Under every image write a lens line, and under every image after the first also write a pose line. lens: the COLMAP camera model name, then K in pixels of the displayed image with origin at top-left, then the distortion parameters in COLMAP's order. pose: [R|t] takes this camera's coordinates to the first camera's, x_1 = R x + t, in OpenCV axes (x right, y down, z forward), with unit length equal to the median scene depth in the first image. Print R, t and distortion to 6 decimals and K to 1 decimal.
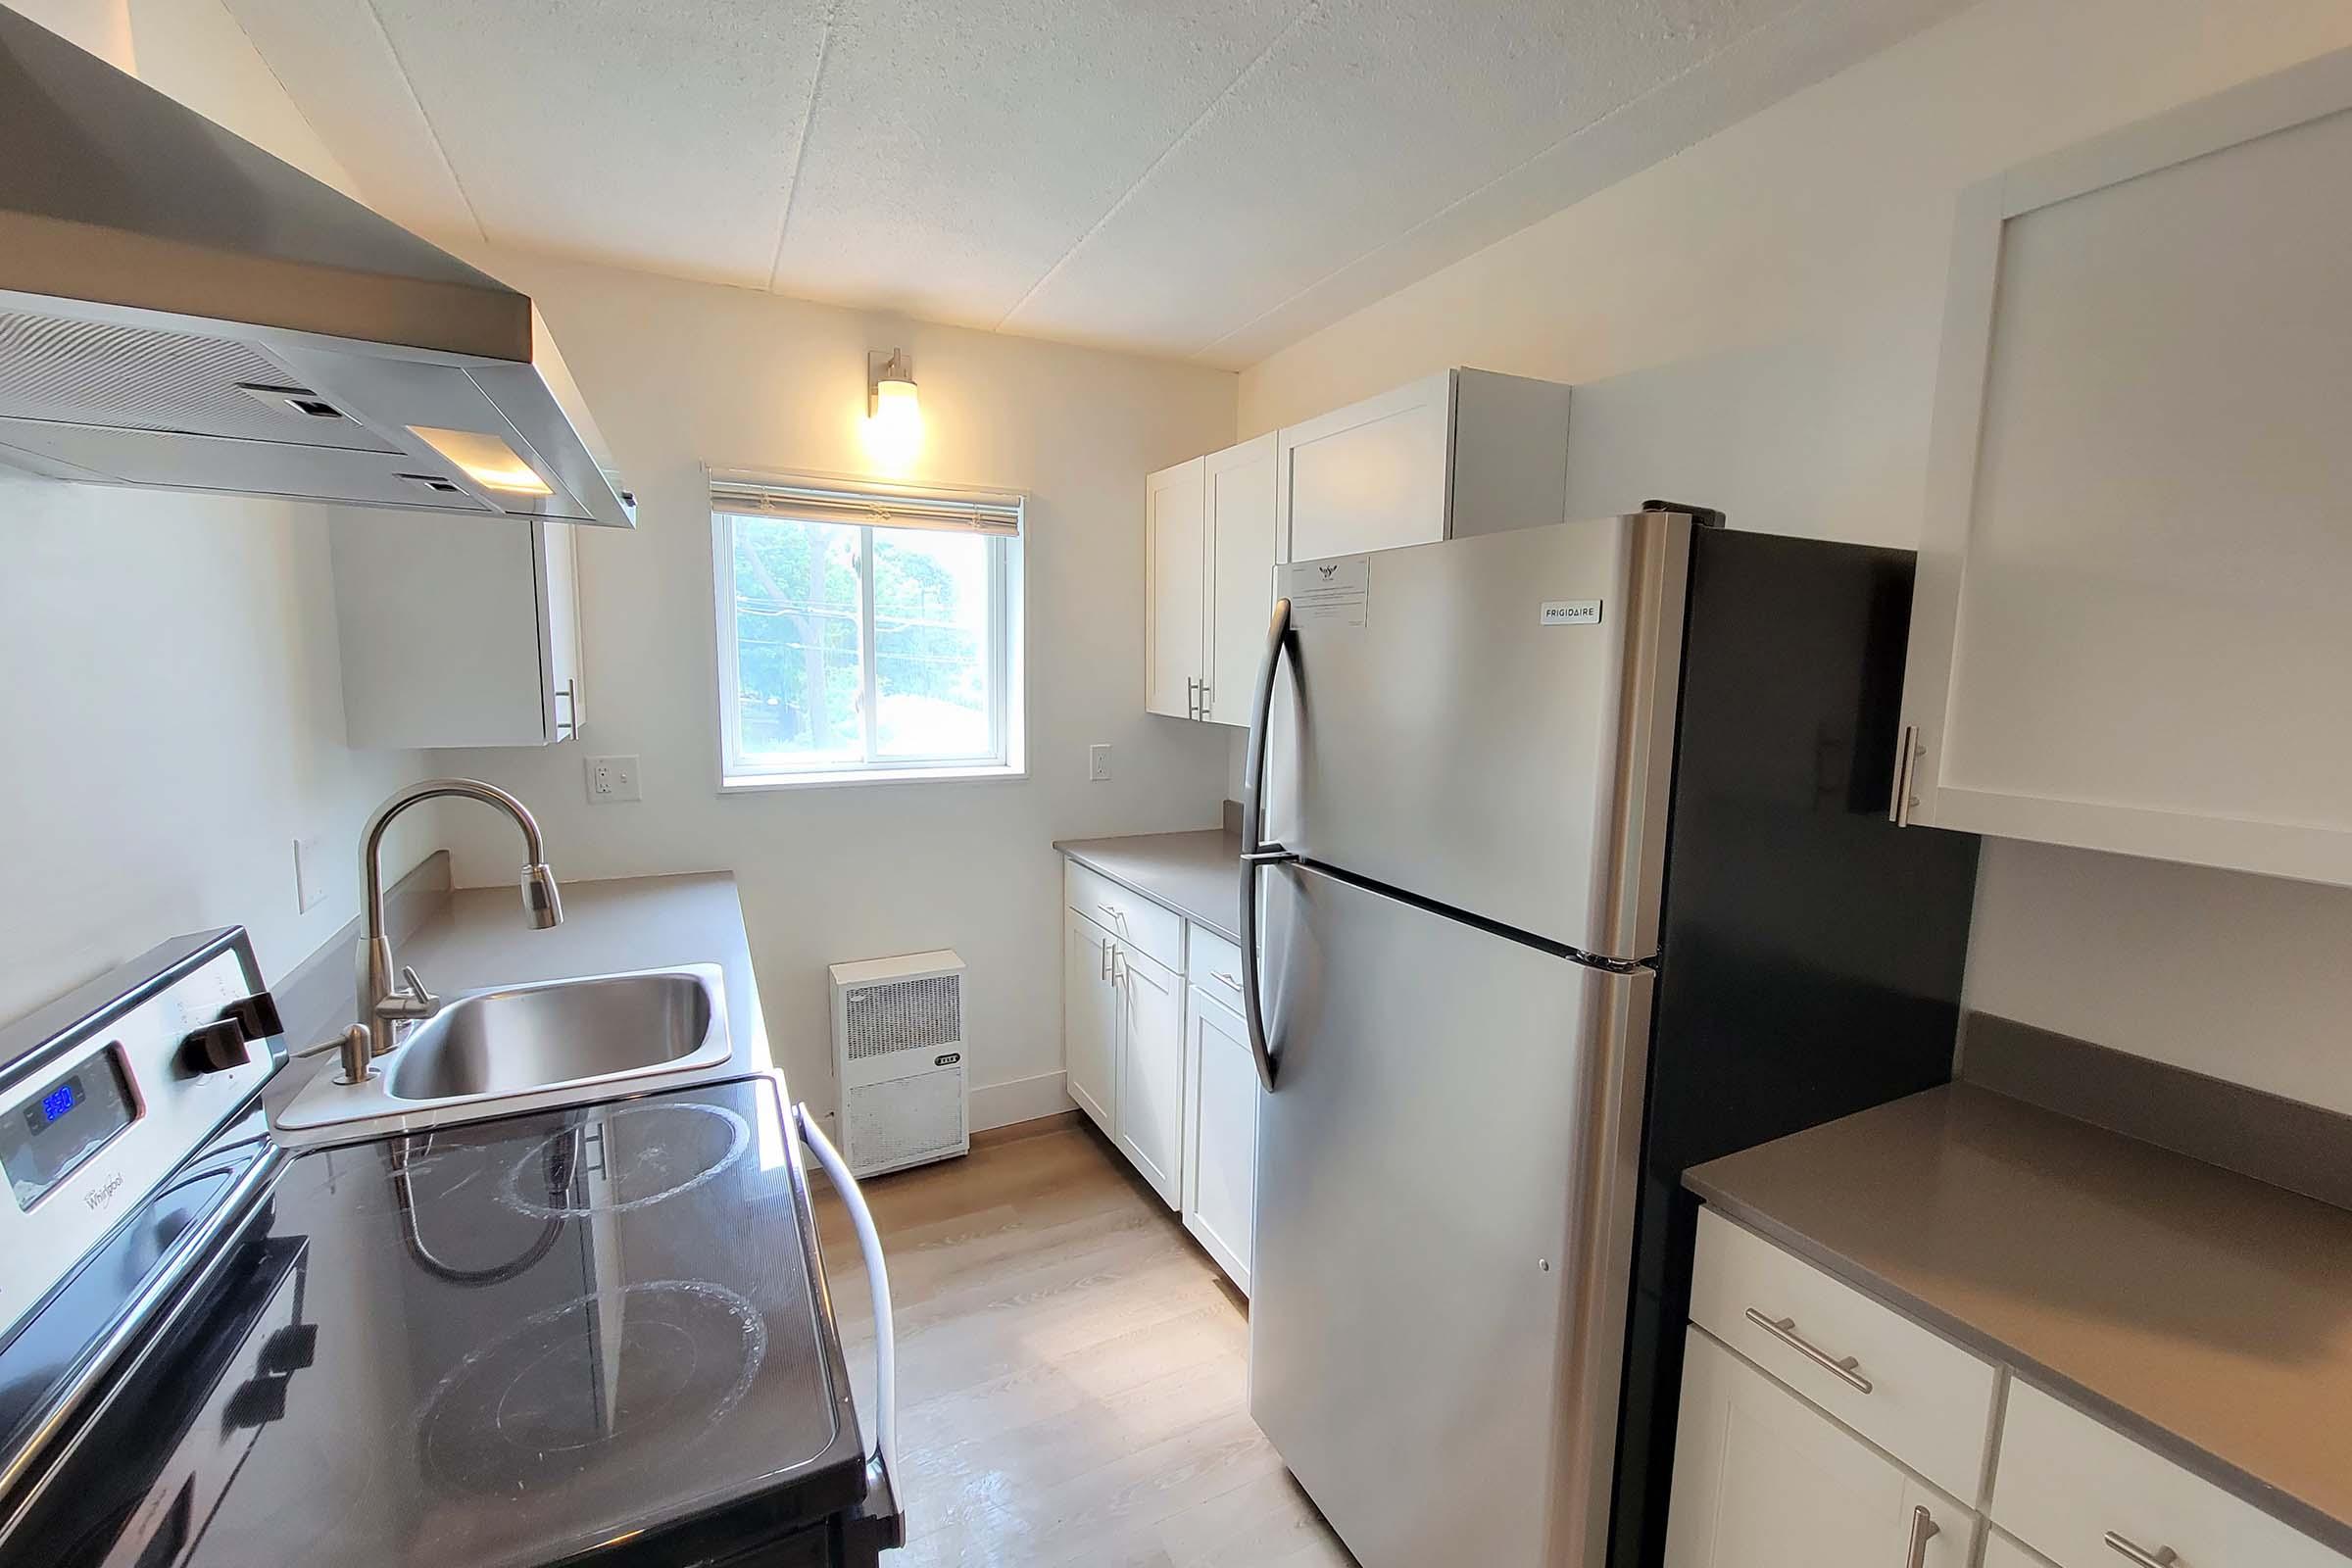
lens RADIAL K [[963.4, 0, 1166.6], [0, 963.4, 786.3], [0, 0, 1]] dist [0.000725, 0.000188]
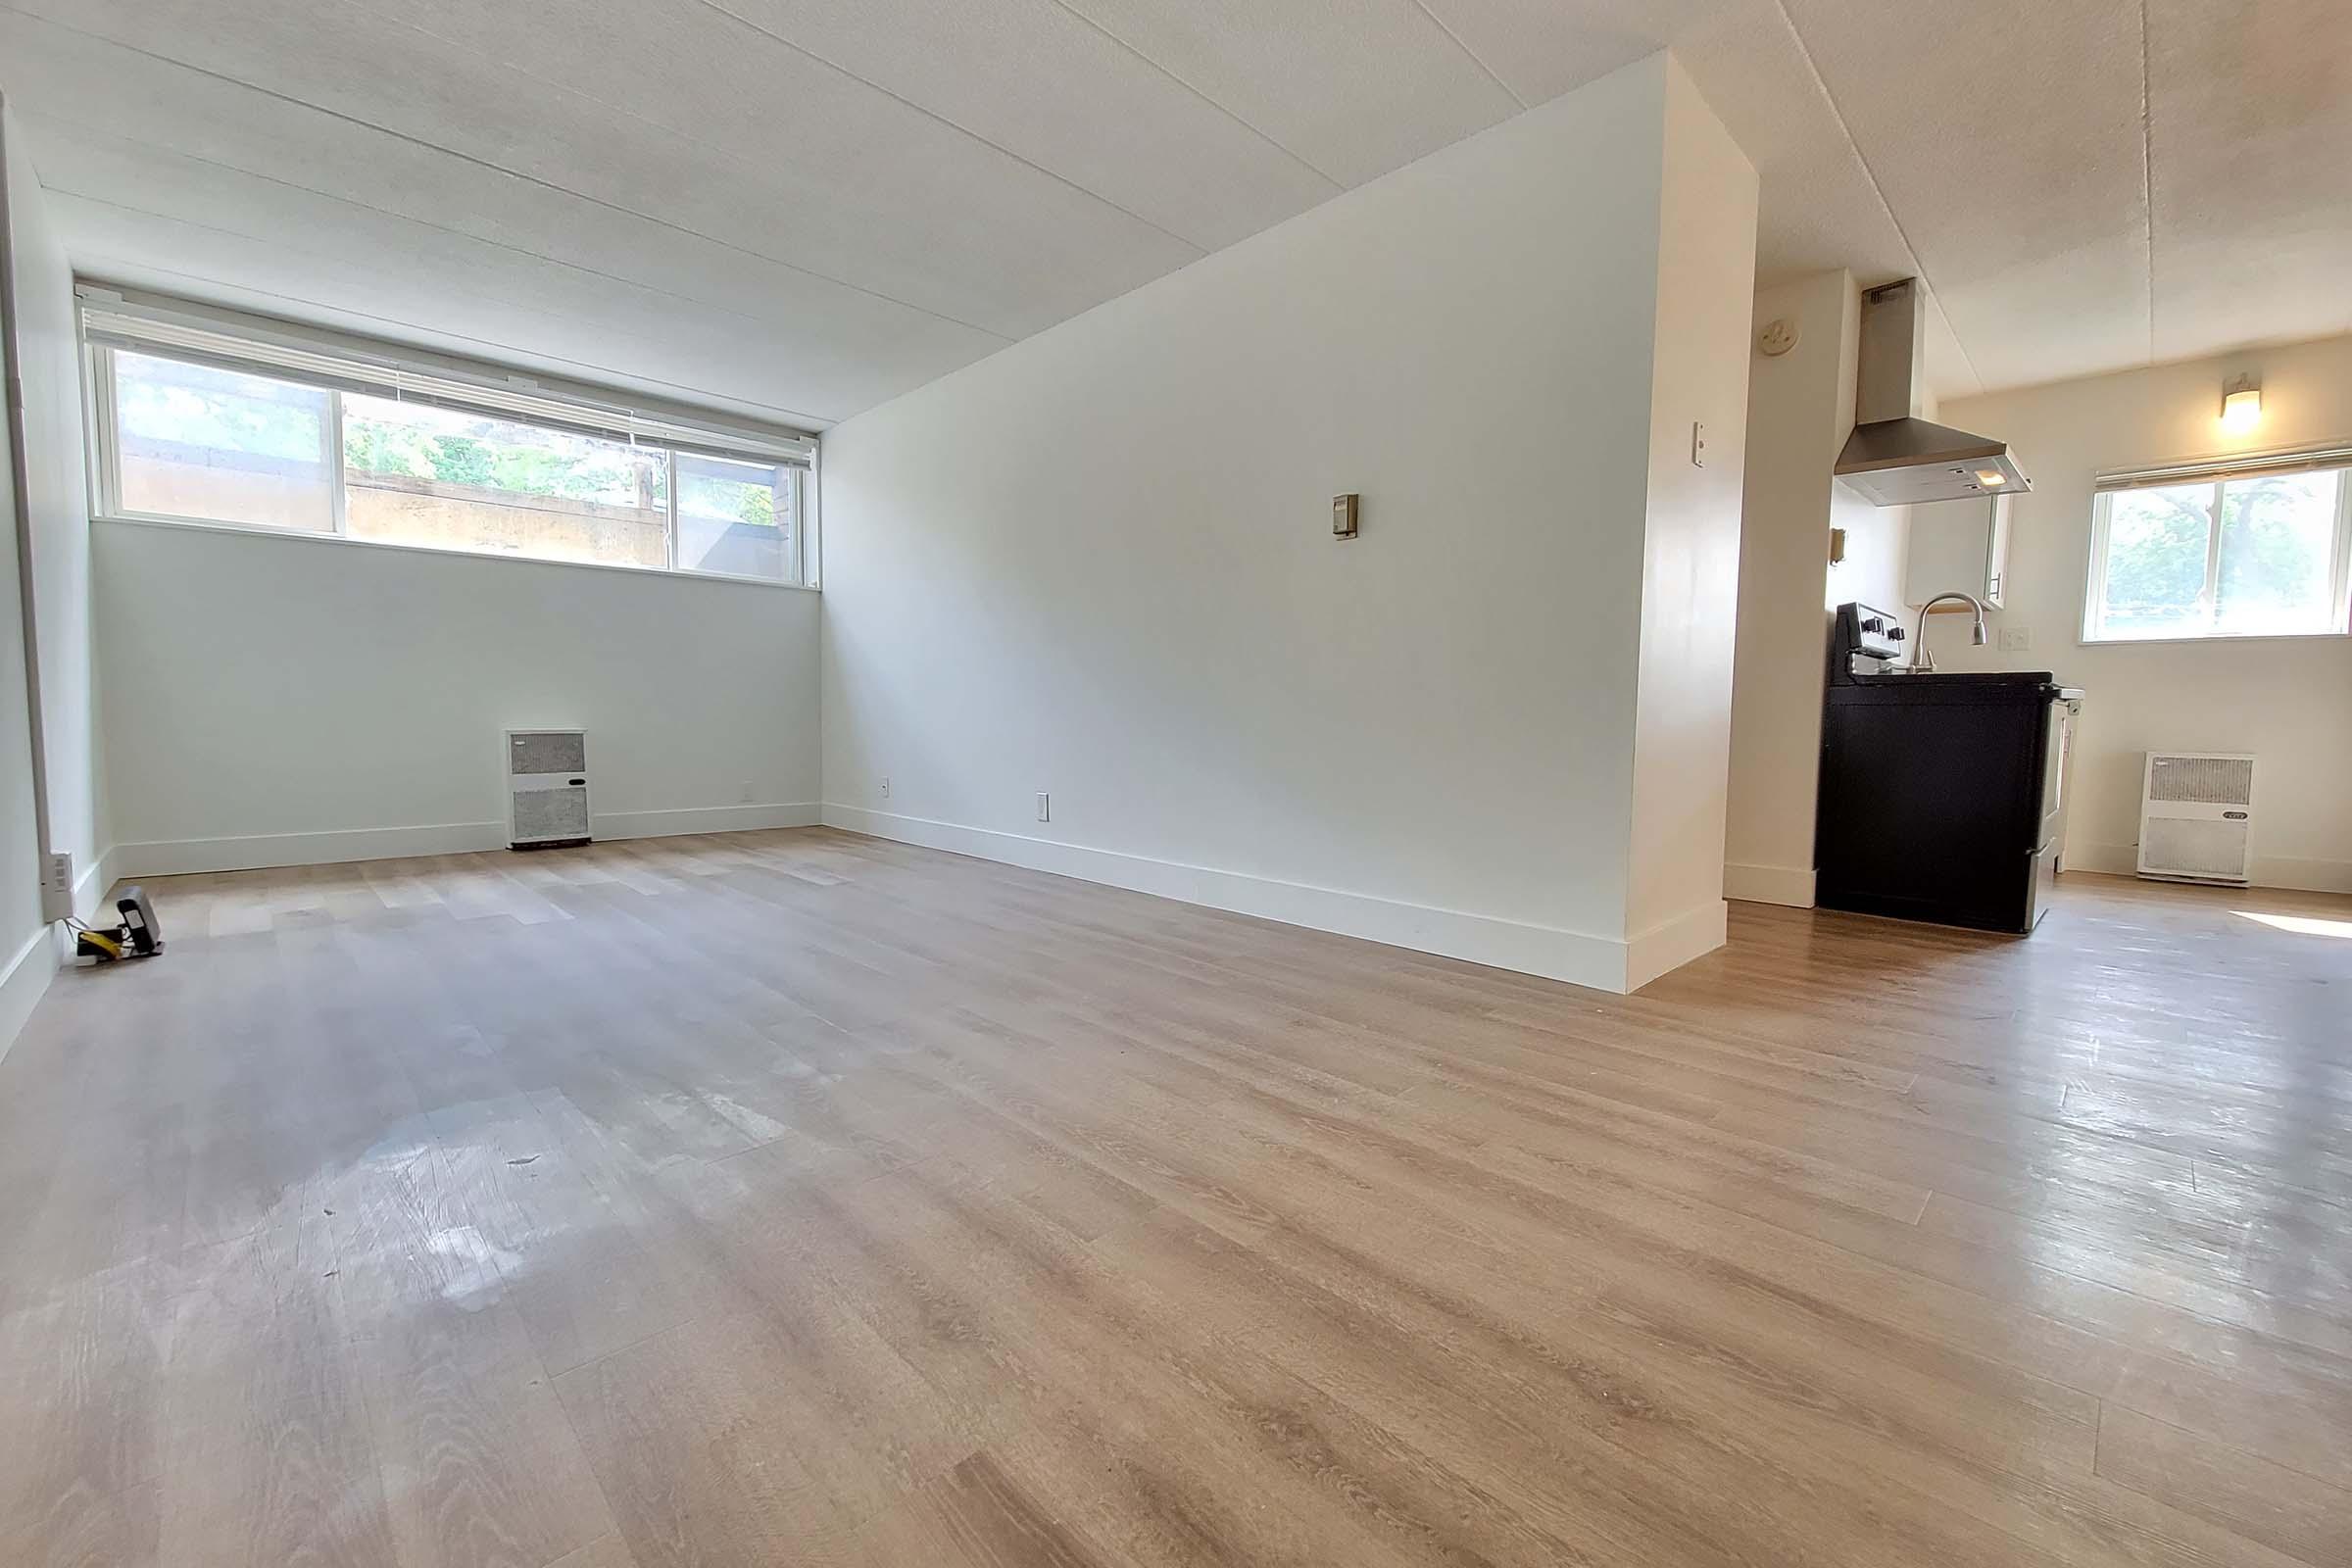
lens RADIAL K [[963.4, 0, 1165.8], [0, 963.4, 777.9], [0, 0, 1]] dist [0.000725, 0.000188]
pose [[0.308996, 0.060806, -0.949117, 0.773205], [-0.135408, 0.990600, 0.019380, 0.466348], [0.941374, 0.122530, 0.314325, -1.212836]]
